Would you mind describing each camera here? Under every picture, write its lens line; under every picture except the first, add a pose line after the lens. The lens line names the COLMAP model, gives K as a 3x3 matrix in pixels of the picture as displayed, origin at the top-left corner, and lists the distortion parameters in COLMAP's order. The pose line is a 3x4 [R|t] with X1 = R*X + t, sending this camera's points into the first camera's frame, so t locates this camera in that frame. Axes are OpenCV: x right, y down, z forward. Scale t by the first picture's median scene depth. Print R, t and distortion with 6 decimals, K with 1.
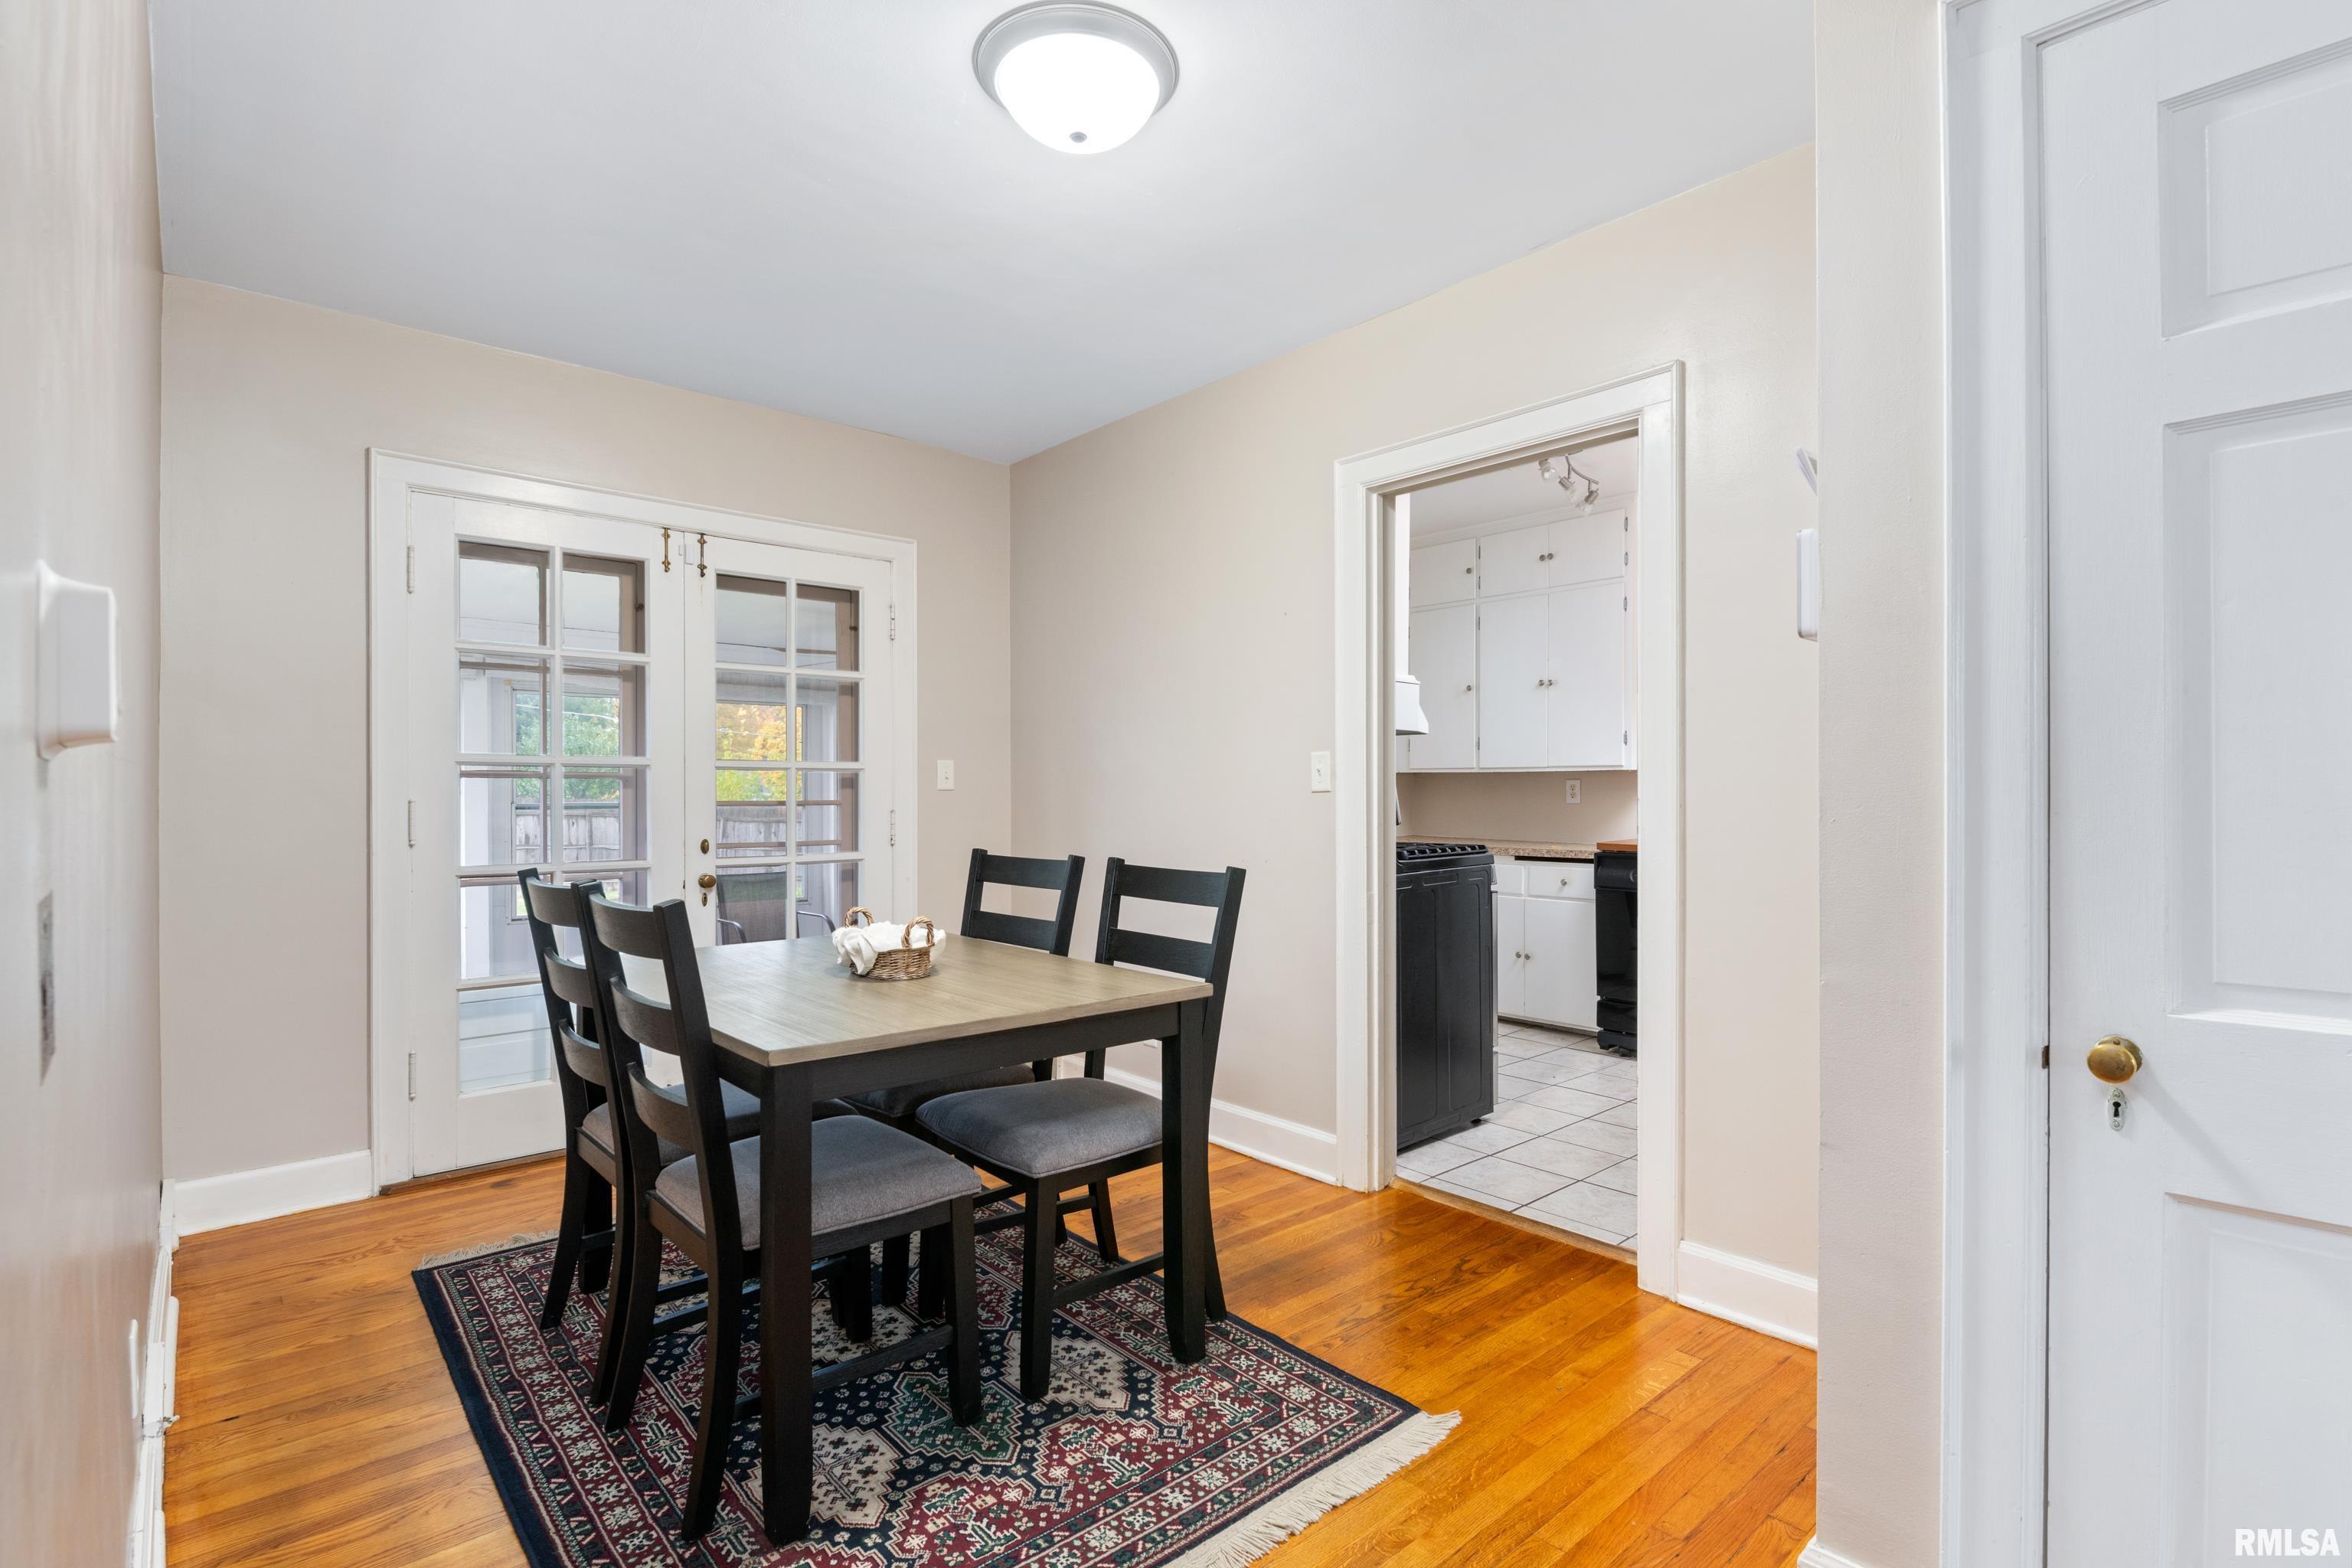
lens RADIAL K [[1133.0, 0, 1183.4], [0, 1133.0, 780.8], [0, 0, 1]] dist [0.003412, 0.000276]
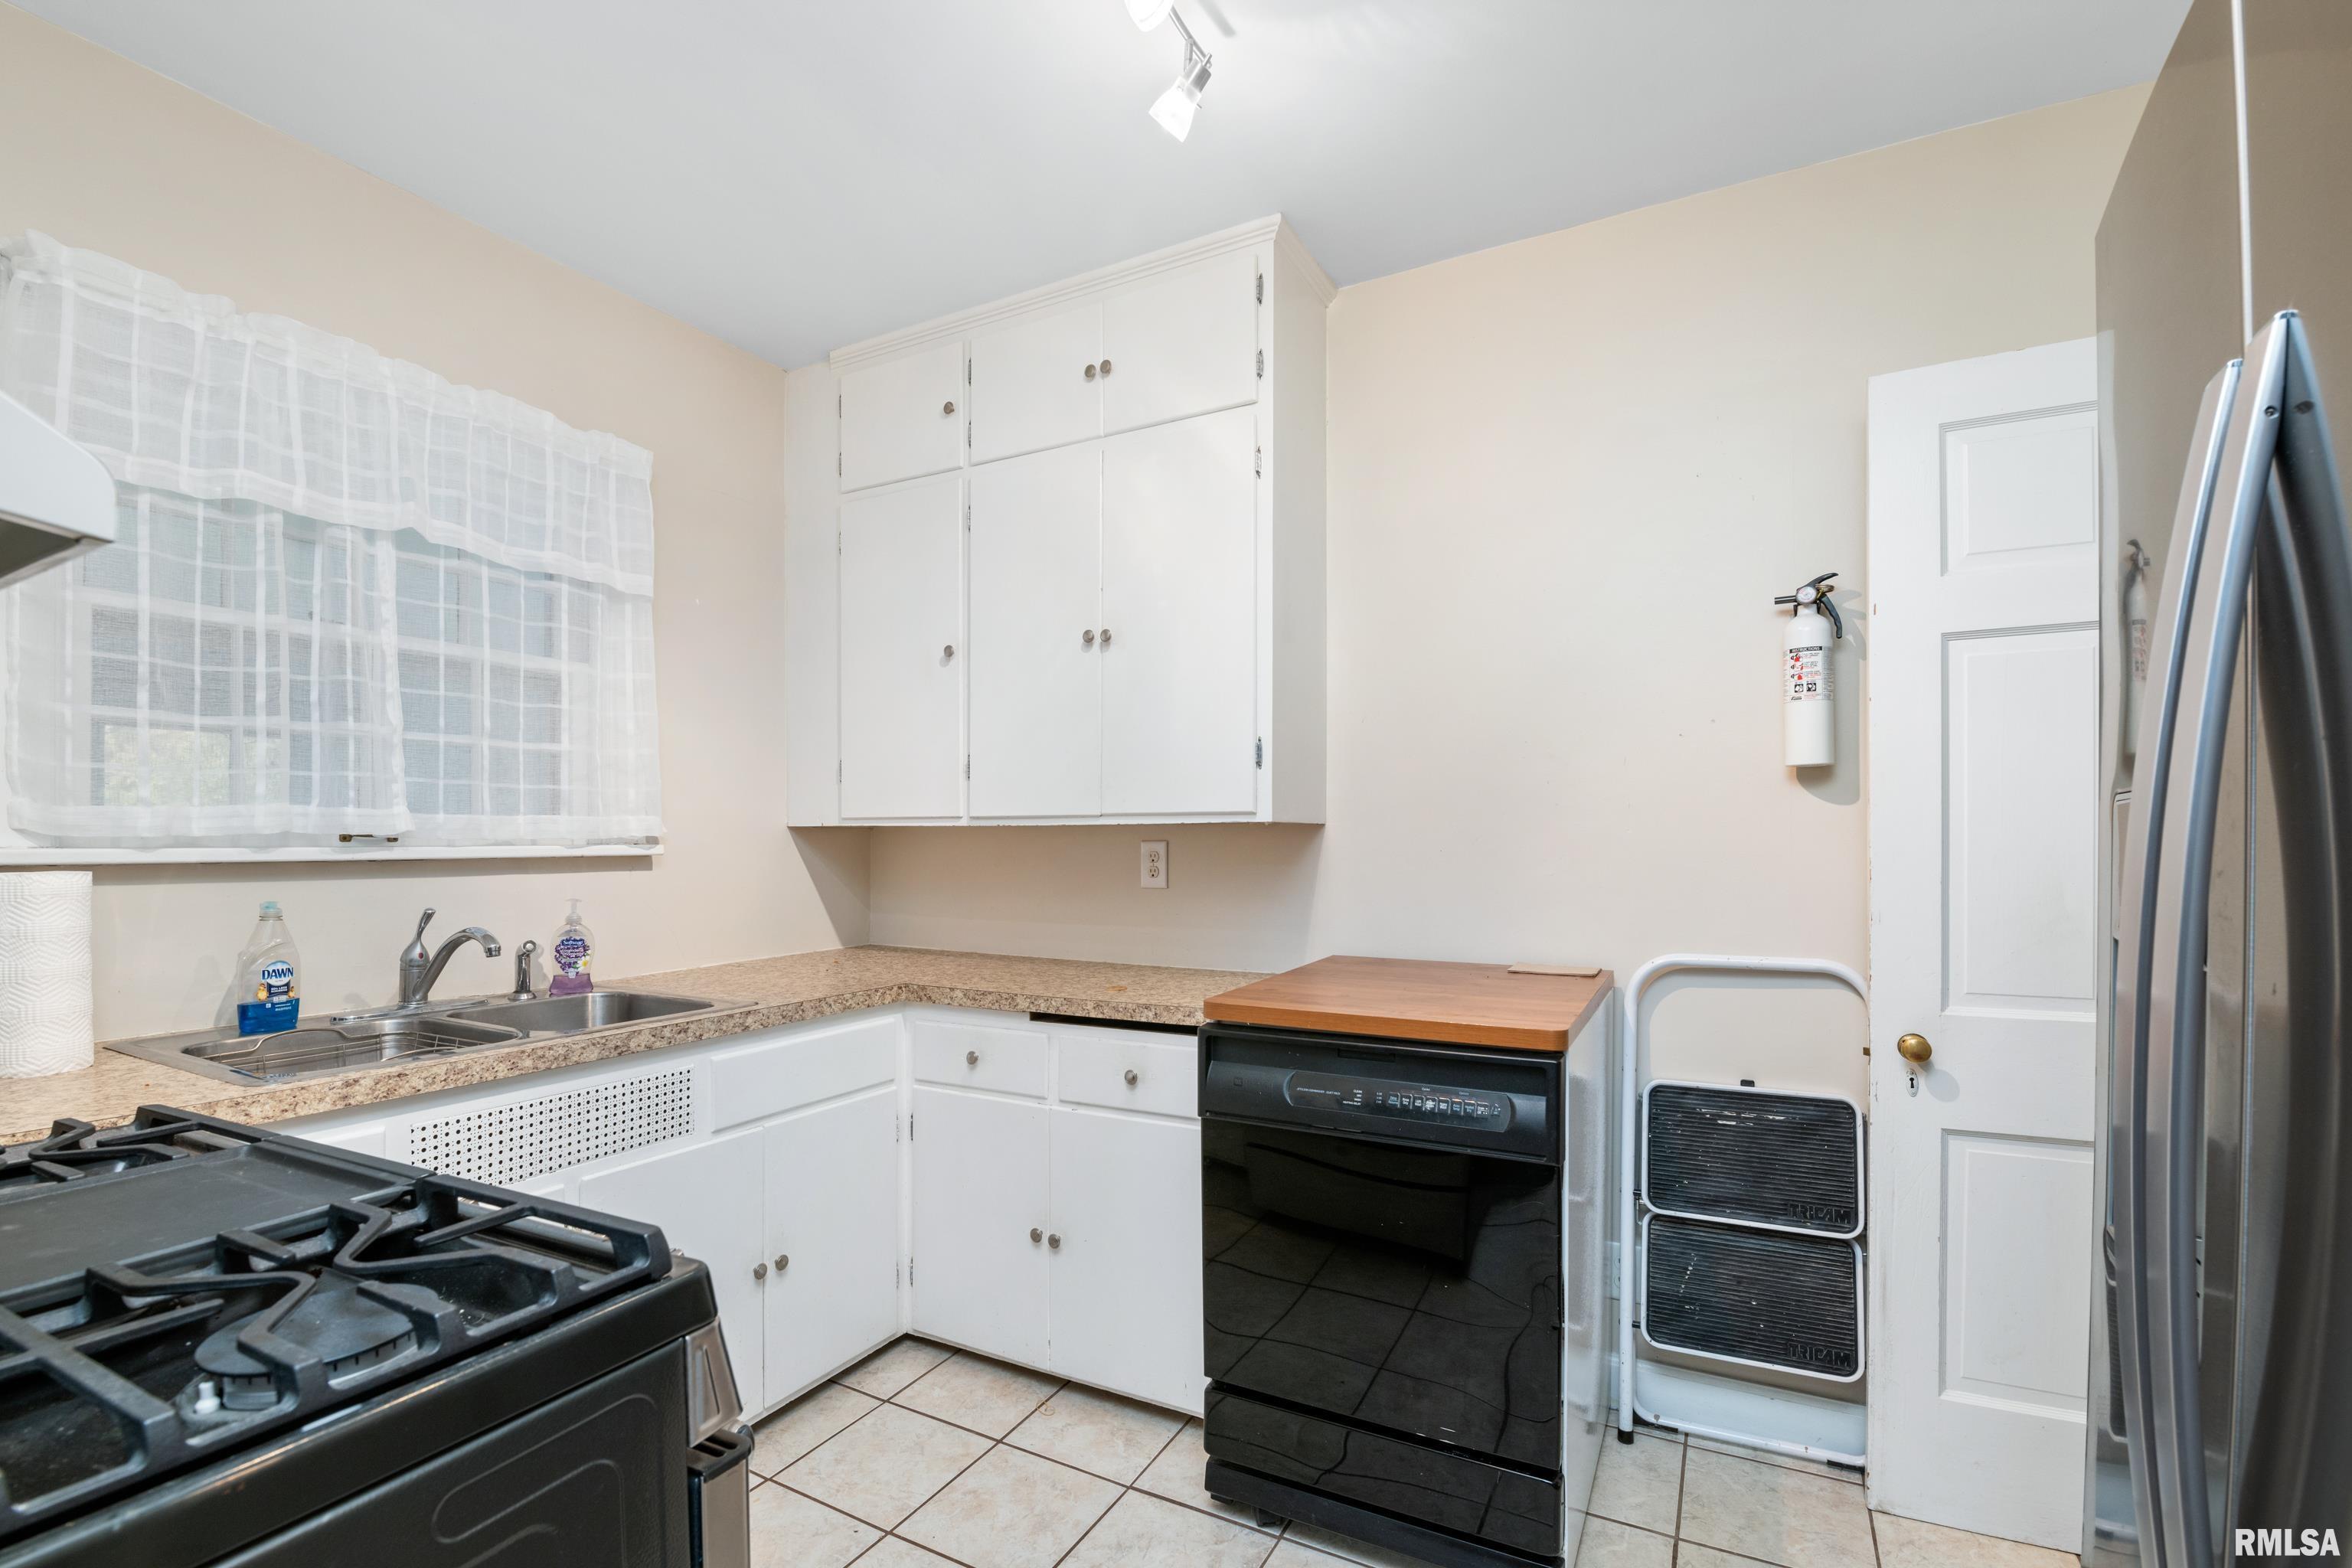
lens RADIAL K [[1042.6, 0, 1187.9], [0, 1042.6, 843.2], [0, 0, 1]] dist [-0.001728, -0.000655]
pose [[0.935557, -0.001680, 0.353172, 0.203805], [0.002955, 0.999991, -0.003072, 0.002007], [-0.353164, 0.003918, 0.935553, 0.587566]]
